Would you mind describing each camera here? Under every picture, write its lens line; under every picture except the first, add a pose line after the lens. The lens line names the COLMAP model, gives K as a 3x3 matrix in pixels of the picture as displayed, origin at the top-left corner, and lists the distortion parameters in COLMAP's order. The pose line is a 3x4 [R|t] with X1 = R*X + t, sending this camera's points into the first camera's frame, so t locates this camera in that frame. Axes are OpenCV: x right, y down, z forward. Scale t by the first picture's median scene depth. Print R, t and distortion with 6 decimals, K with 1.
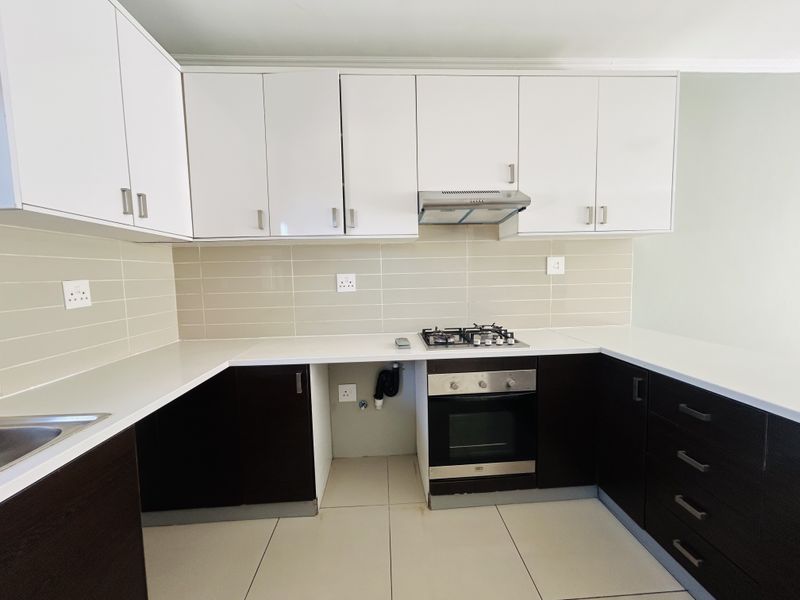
lens RADIAL K [[326.7, 0, 399.0], [0, 326.7, 296.8], [0, 0, 1]] dist [0.000411, 0.000124]
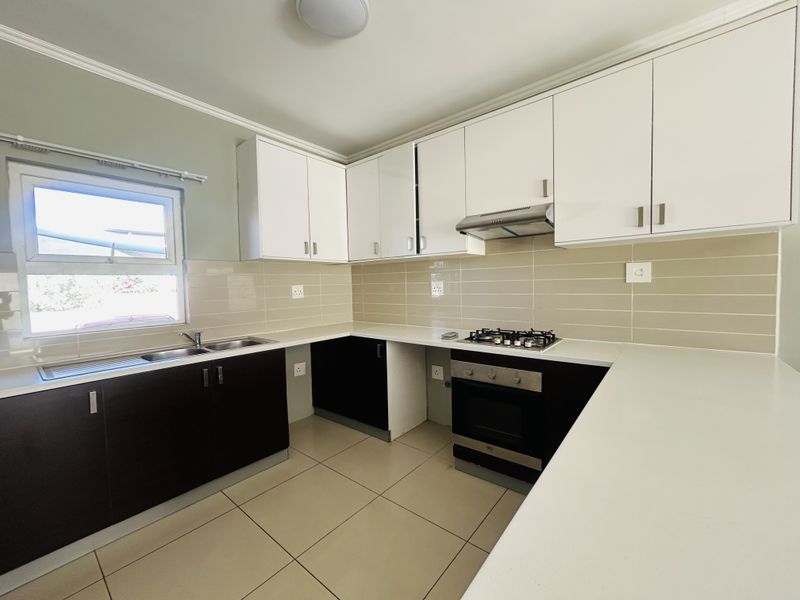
lens RADIAL K [[326.7, 0, 399.0], [0, 326.7, 296.8], [0, 0, 1]] dist [0.000411, 0.000124]
pose [[0.735283, 0.033574, -0.676929, 0.727360], [-0.043480, 0.999052, 0.002322, -0.006081], [0.676365, 0.027725, 0.736045, -0.091934]]
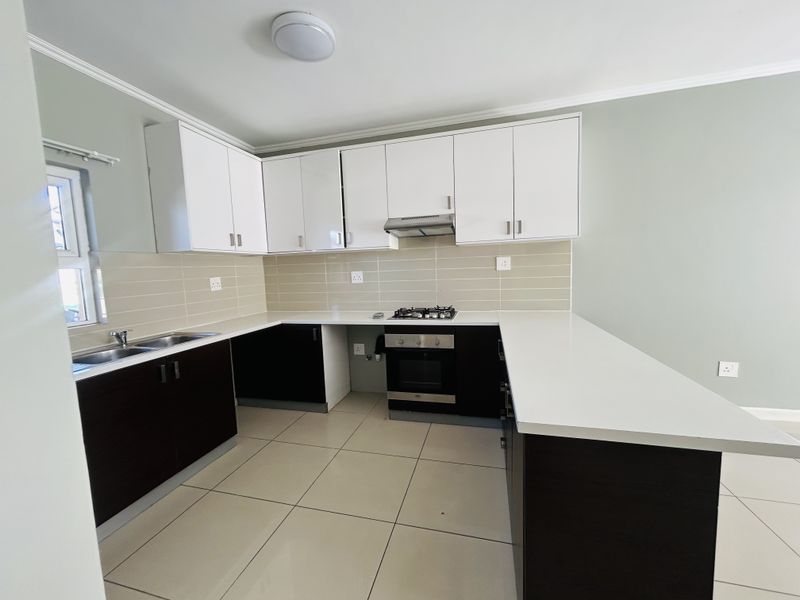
lens RADIAL K [[326.7, 0, 399.0], [0, 326.7, 296.8], [0, 0, 1]] dist [0.000411, 0.000124]
pose [[0.949304, 0.015650, -0.313969, 0.598197], [-0.007194, 0.999580, 0.028075, 0.005754], [0.314277, -0.024393, 0.949018, -0.467577]]
